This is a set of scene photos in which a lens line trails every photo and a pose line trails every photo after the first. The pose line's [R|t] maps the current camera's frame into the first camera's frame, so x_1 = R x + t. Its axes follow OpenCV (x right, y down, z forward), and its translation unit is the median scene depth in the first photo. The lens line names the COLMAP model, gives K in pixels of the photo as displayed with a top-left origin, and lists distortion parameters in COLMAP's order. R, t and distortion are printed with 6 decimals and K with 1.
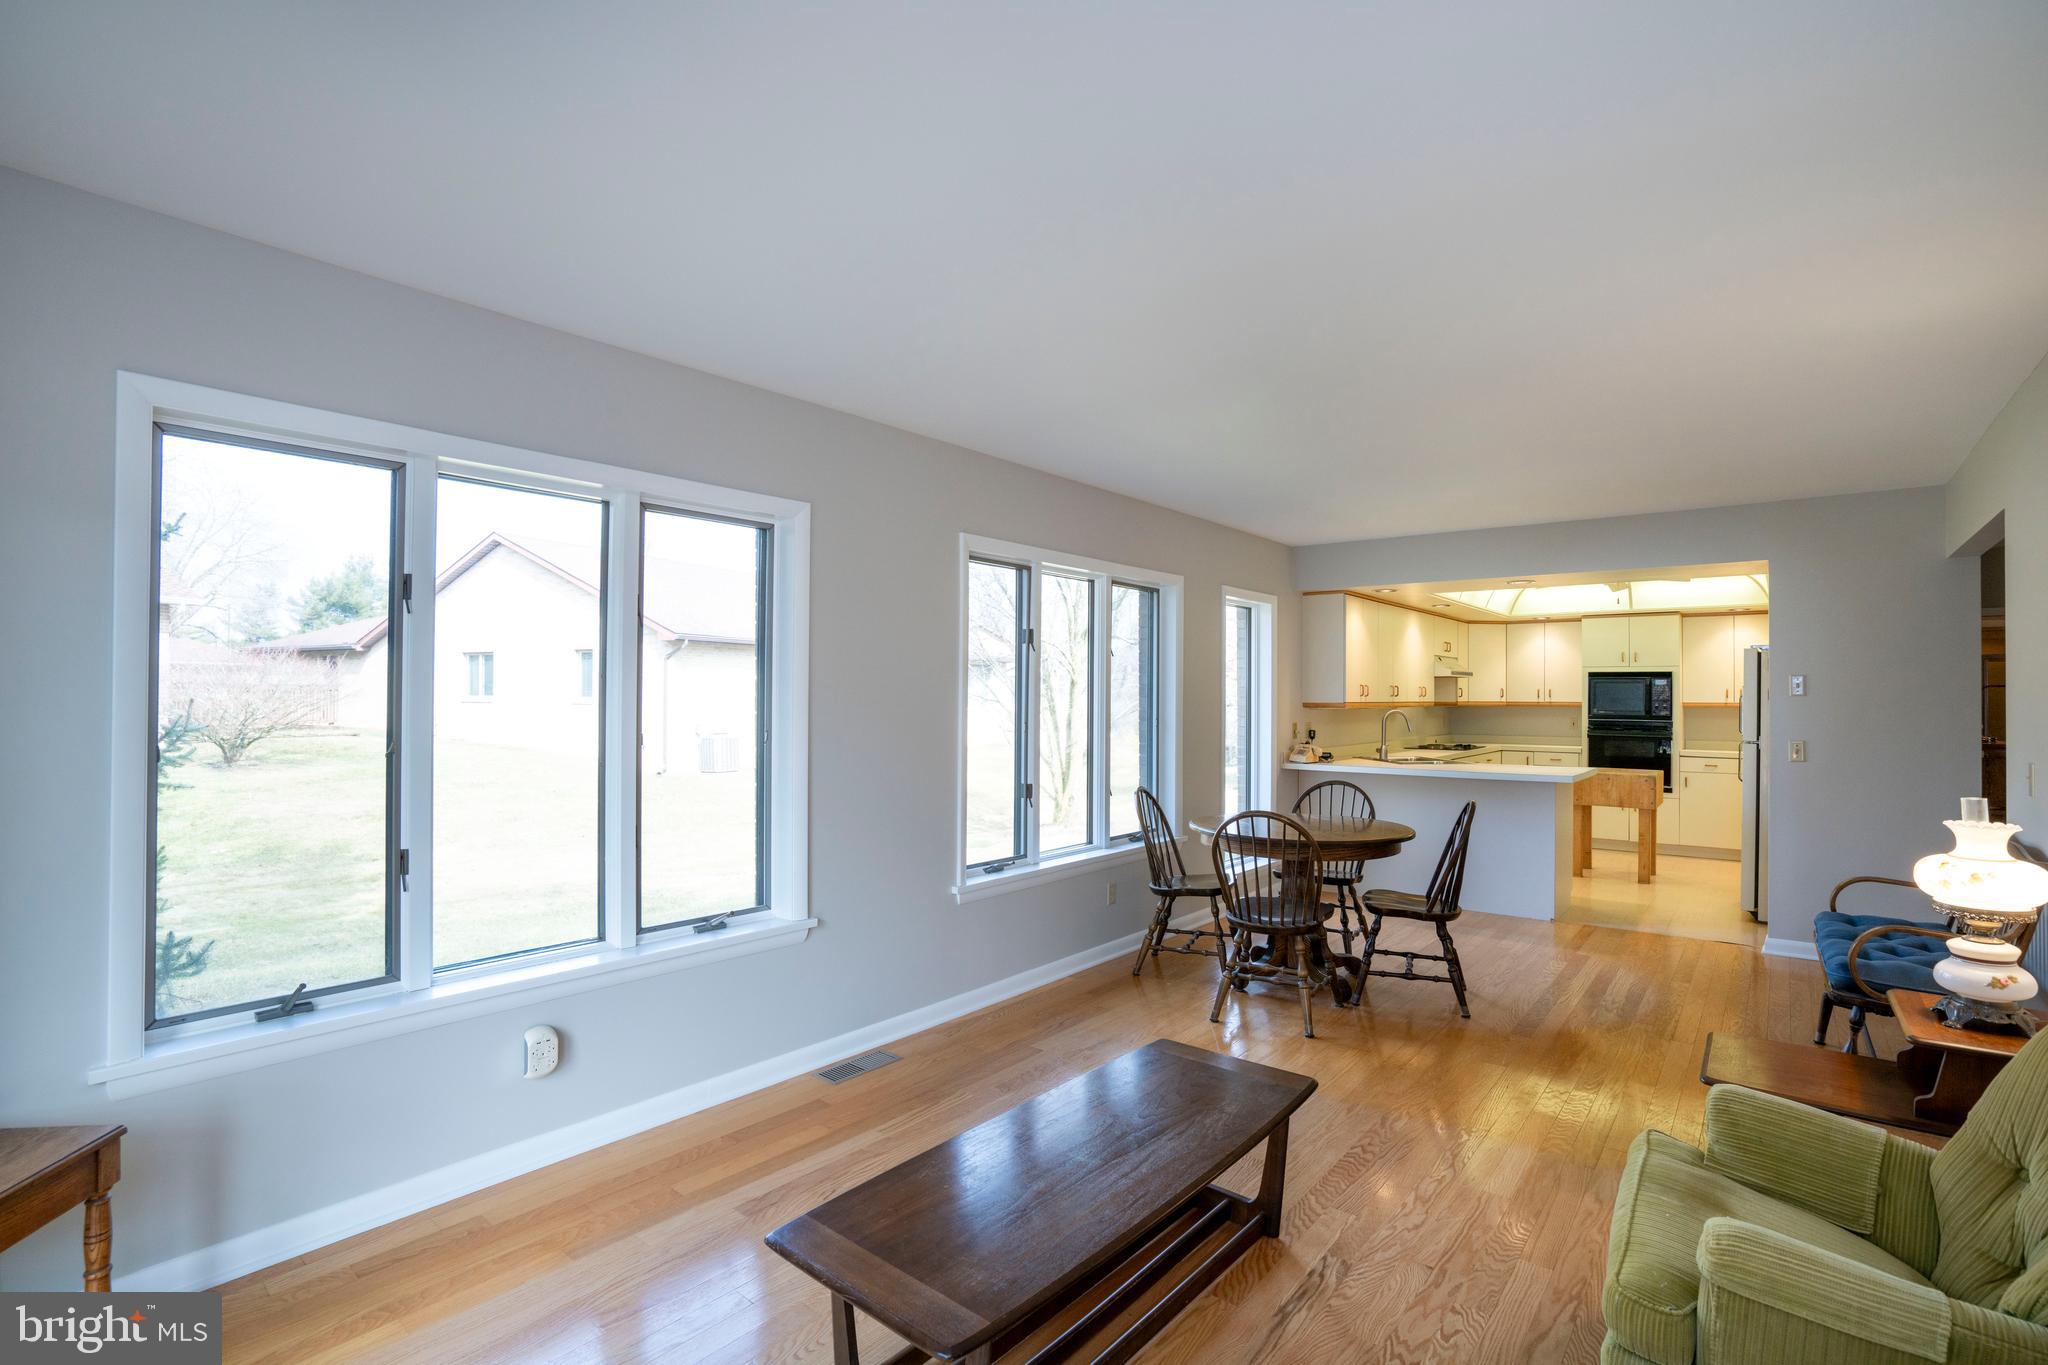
lens RADIAL K [[956.6, 0, 1024.0], [0, 956.6, 682.5], [0, 0, 1]] dist [-0.076495, 0.040368]
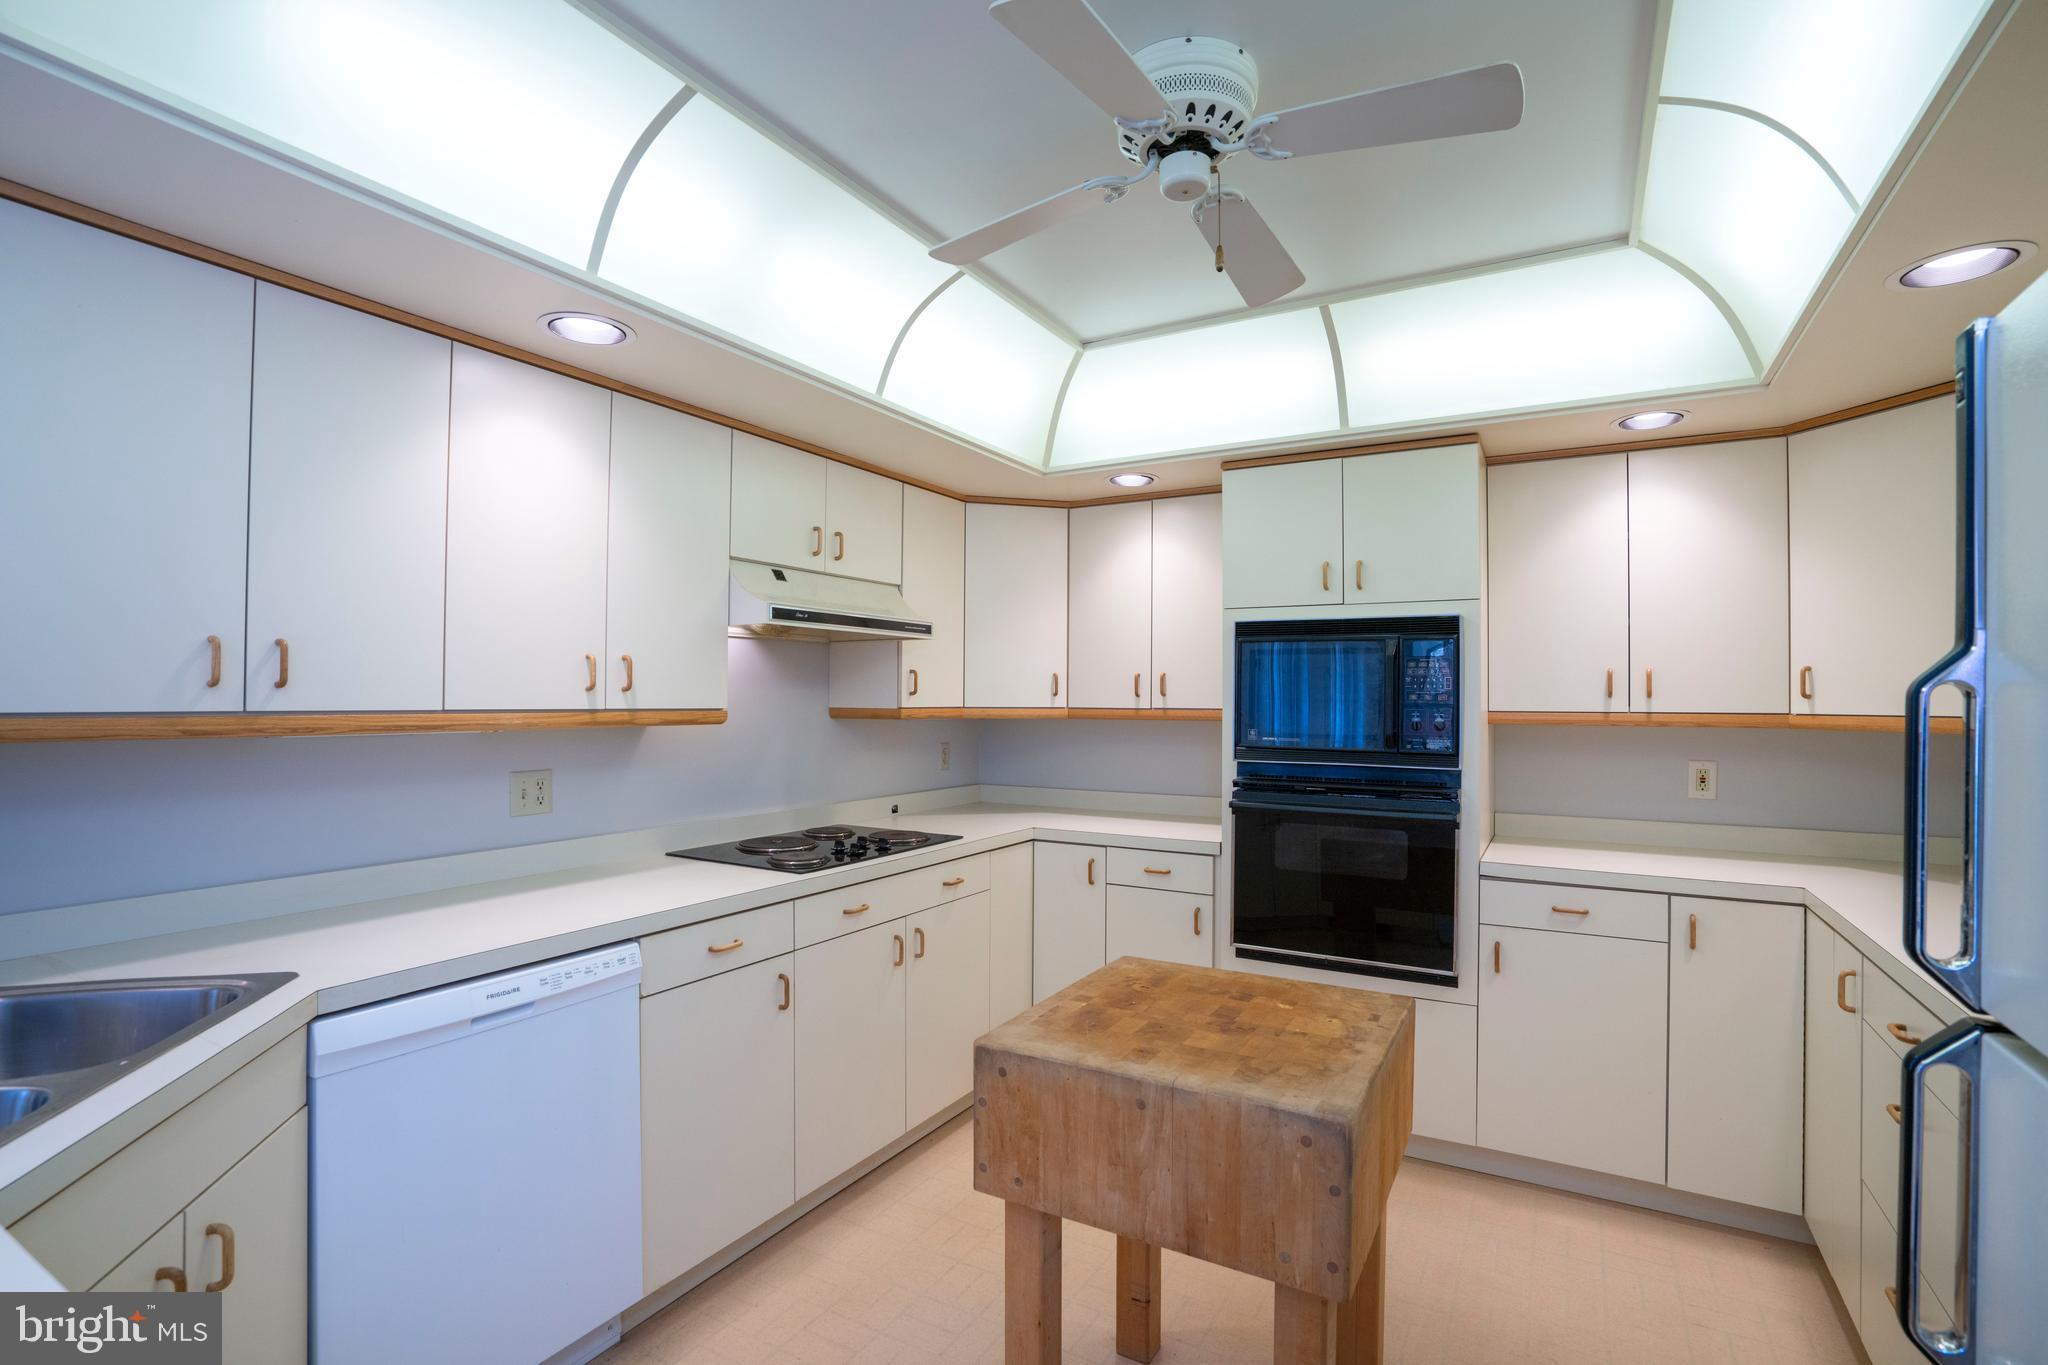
lens RADIAL K [[956.6, 0, 1024.0], [0, 956.6, 682.5], [0, 0, 1]] dist [-0.076495, 0.040368]
pose [[0.986823, 0.001878, 0.161792, 0.478645], [-0.001881, 0.999998, -0.000131, 0.011335], [-0.161792, -0.000175, 0.986825, 0.679145]]
